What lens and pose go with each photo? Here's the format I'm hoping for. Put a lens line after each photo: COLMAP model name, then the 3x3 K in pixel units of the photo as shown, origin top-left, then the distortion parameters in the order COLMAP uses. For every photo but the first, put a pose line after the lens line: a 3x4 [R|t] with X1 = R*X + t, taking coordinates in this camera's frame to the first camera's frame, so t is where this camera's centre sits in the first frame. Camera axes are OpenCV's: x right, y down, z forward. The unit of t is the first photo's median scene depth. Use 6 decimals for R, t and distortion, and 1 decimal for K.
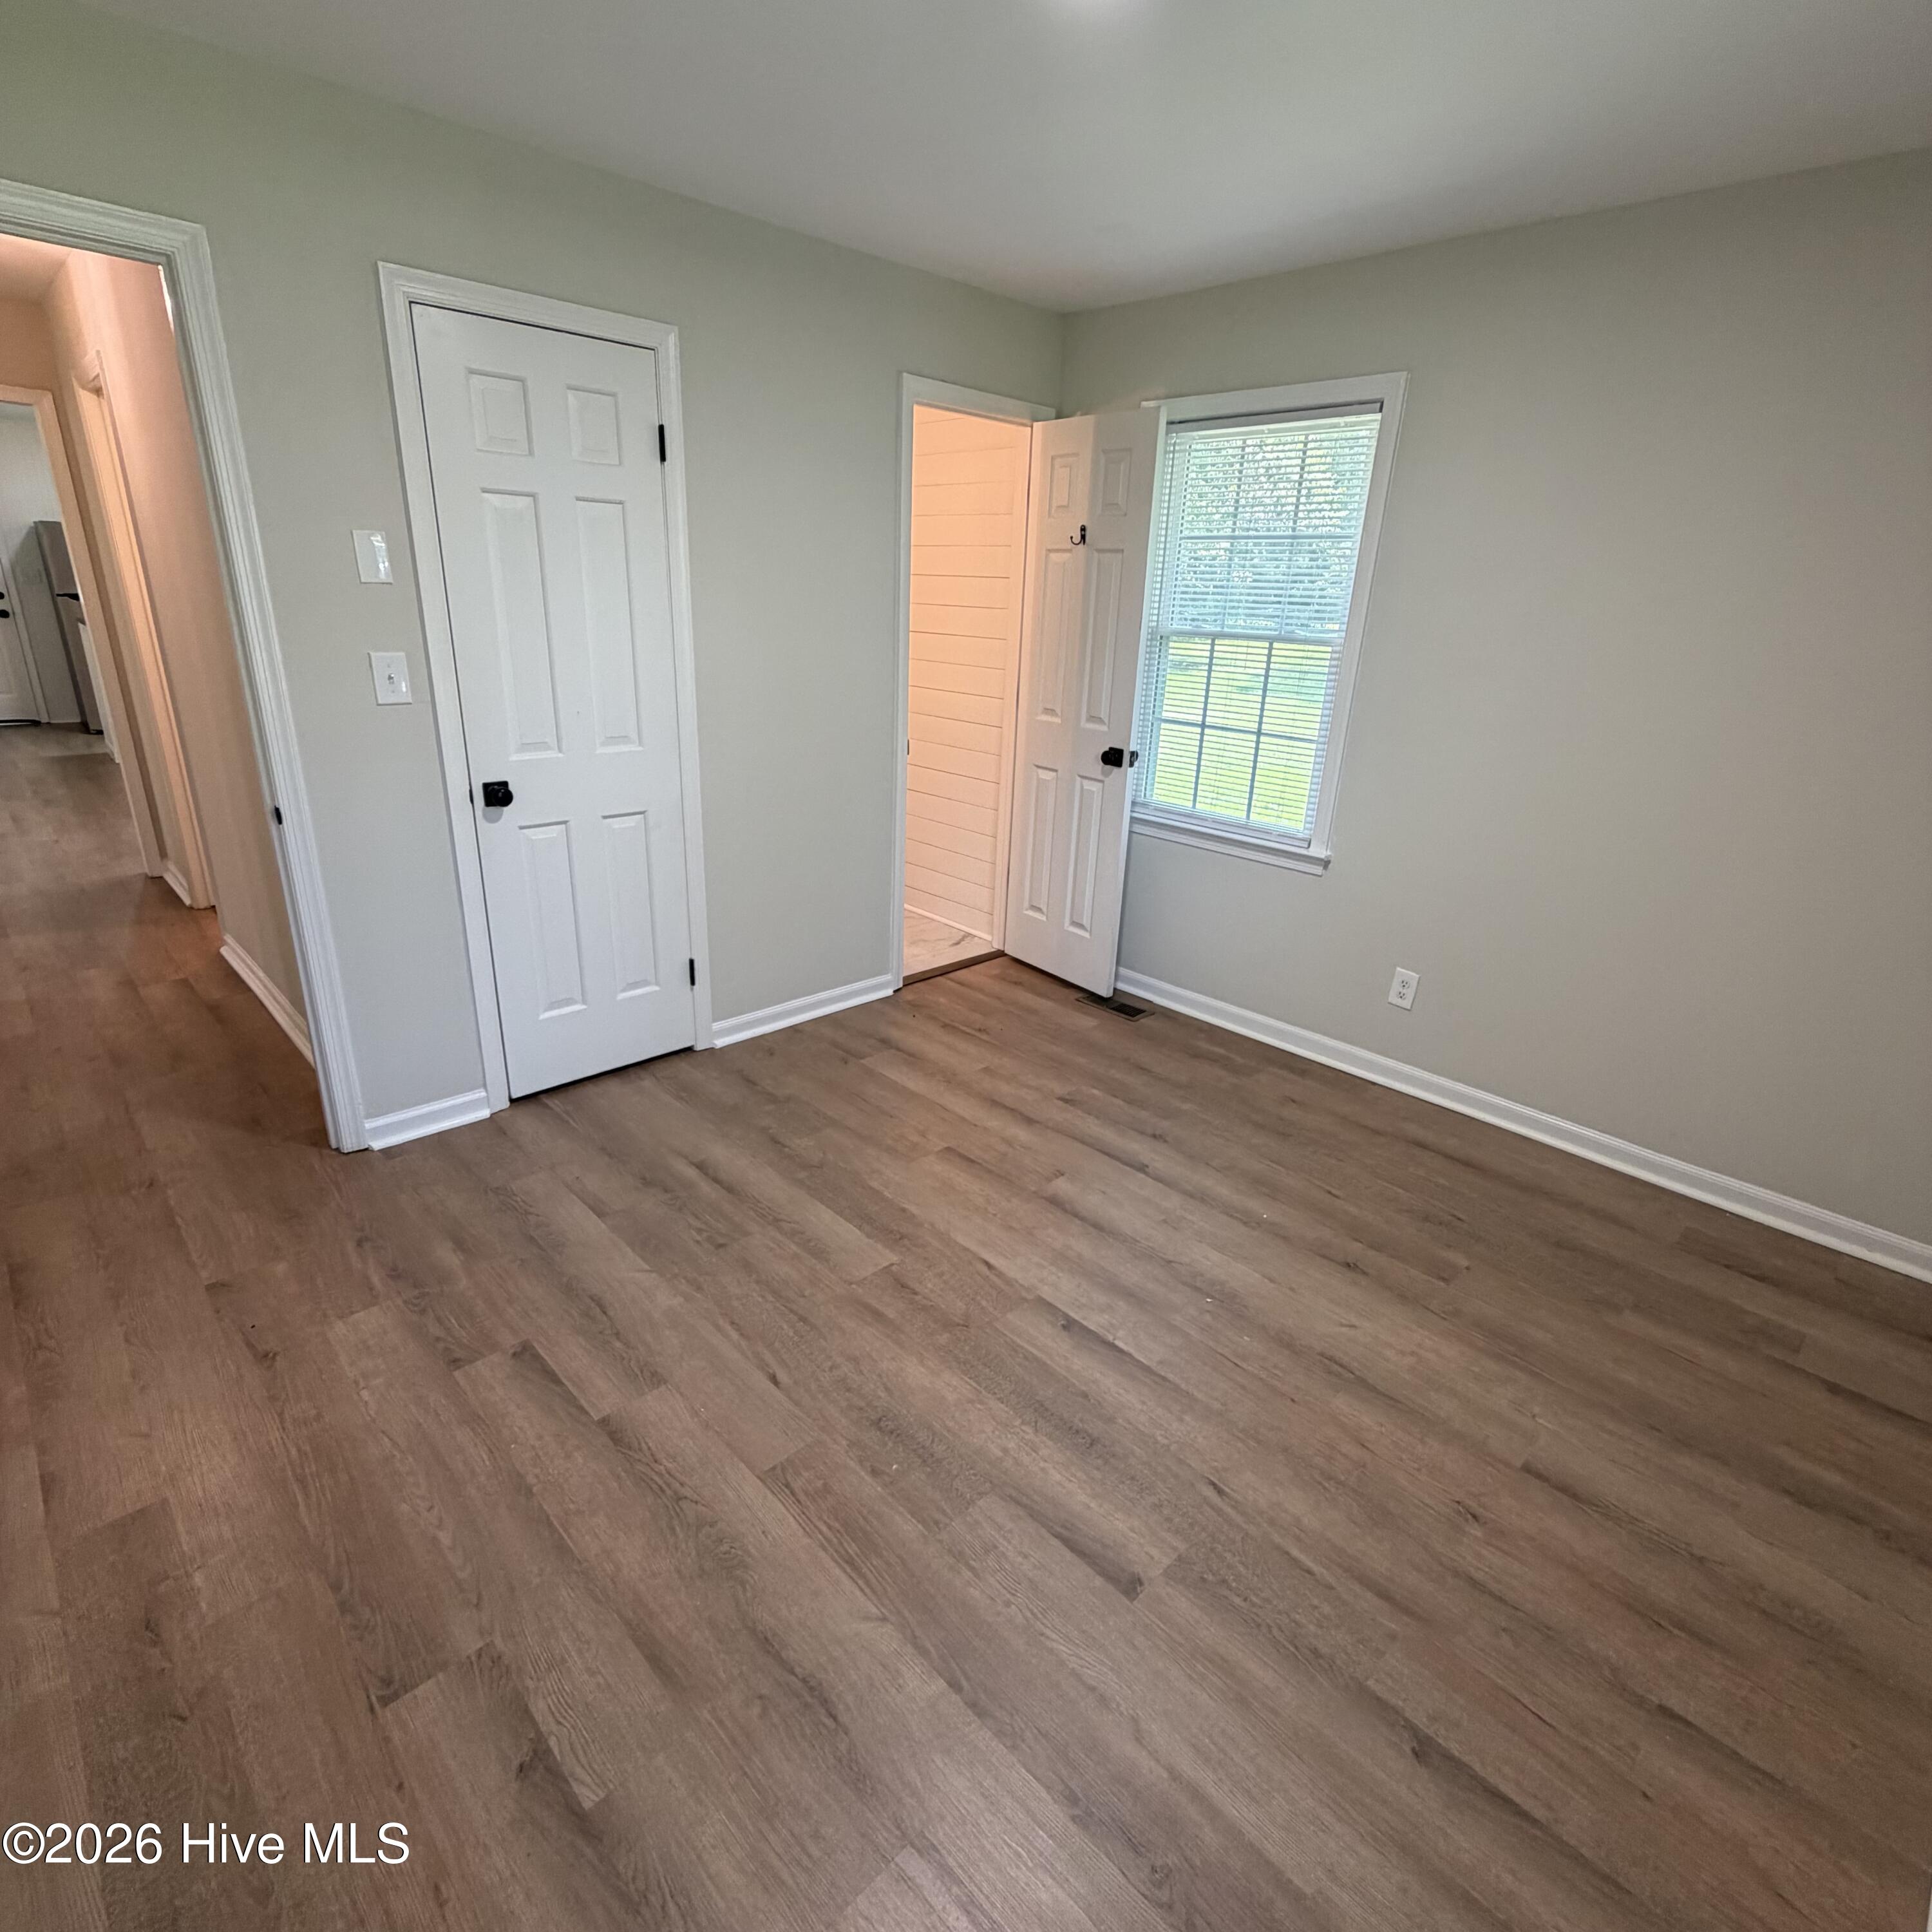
lens RADIAL K [[1028.4, 0, 964.5], [0, 1028.4, 964.8], [0, 0, 1]] dist [-0.001121, 0.000815]
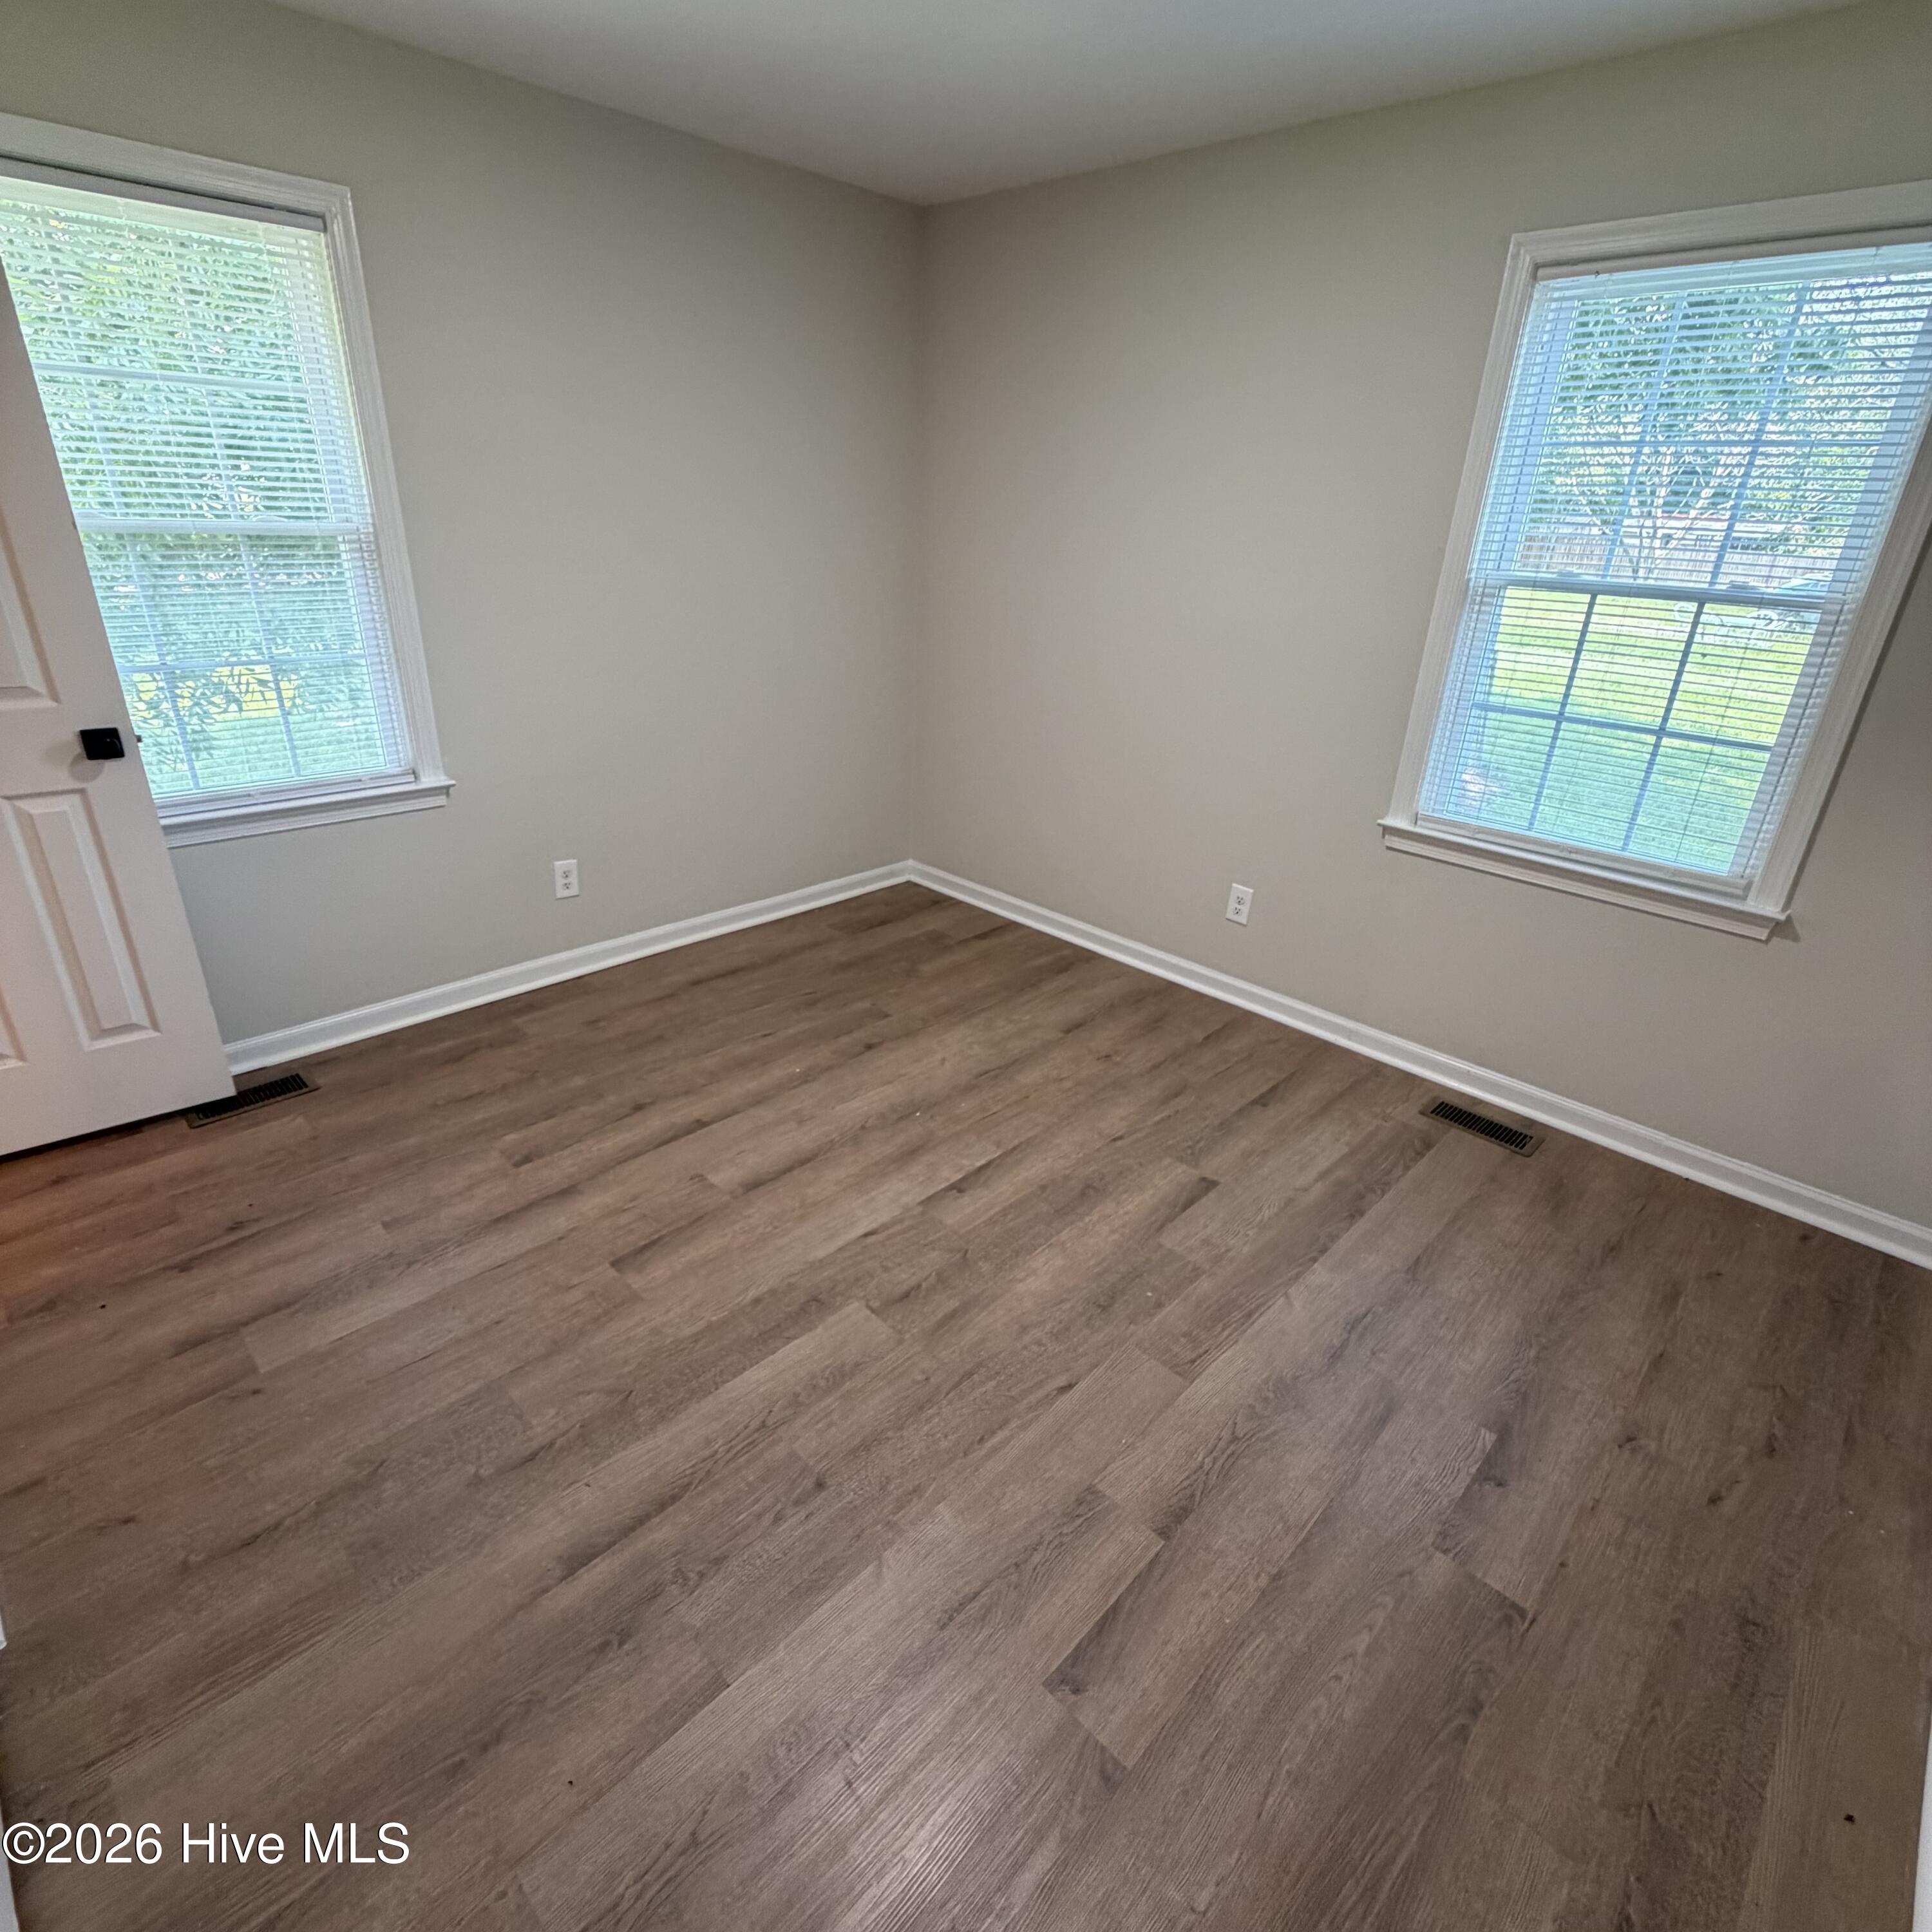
lens RADIAL K [[1028.4, 0, 962.8], [0, 1028.4, 965.5], [0, 0, 1]] dist [-0.001121, 0.000815]
pose [[-0.031495, -0.443005, 0.895966, -0.666689], [0.303269, 0.849916, 0.430896, -0.279987], [-0.952384, 0.285290, 0.107582, 0.686382]]
